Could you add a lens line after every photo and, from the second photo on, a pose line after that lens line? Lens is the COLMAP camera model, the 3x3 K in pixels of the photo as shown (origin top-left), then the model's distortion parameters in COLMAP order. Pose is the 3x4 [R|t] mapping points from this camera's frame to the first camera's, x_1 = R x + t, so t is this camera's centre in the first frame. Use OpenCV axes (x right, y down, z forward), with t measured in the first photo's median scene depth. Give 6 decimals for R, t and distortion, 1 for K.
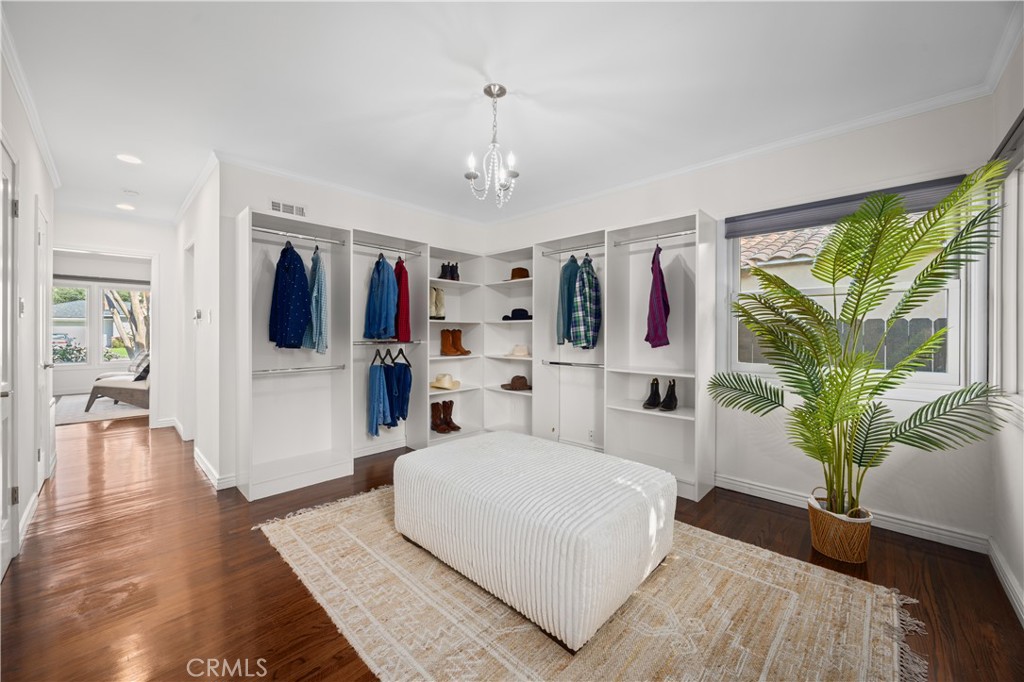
lens RADIAL K [[378.0, 0, 511.9], [0, 378.0, 335.6], [0, 0, 1]] dist [-0.003763, -0.000206]
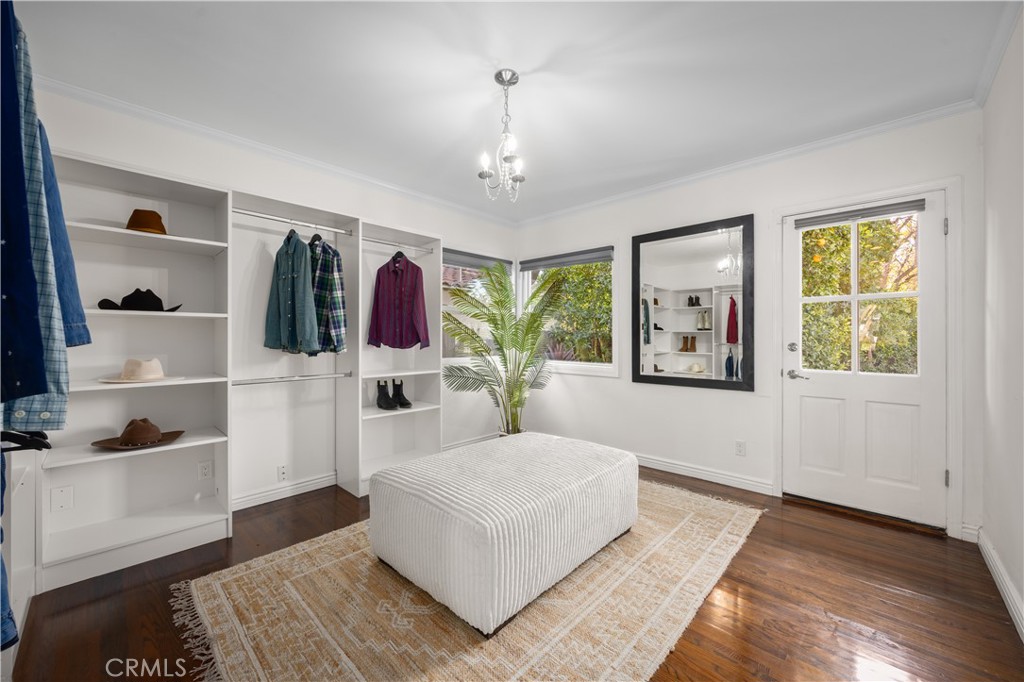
lens RADIAL K [[392.6, 0, 512.1], [0, 392.6, 336.5], [0, 0, 1]] dist [0.001214, -0.000030]
pose [[0.008507, -0.004392, 0.999954, -1.024355], [0.009386, 0.999947, 0.004312, -0.009373], [-0.999920, 0.009349, 0.008547, 0.981503]]
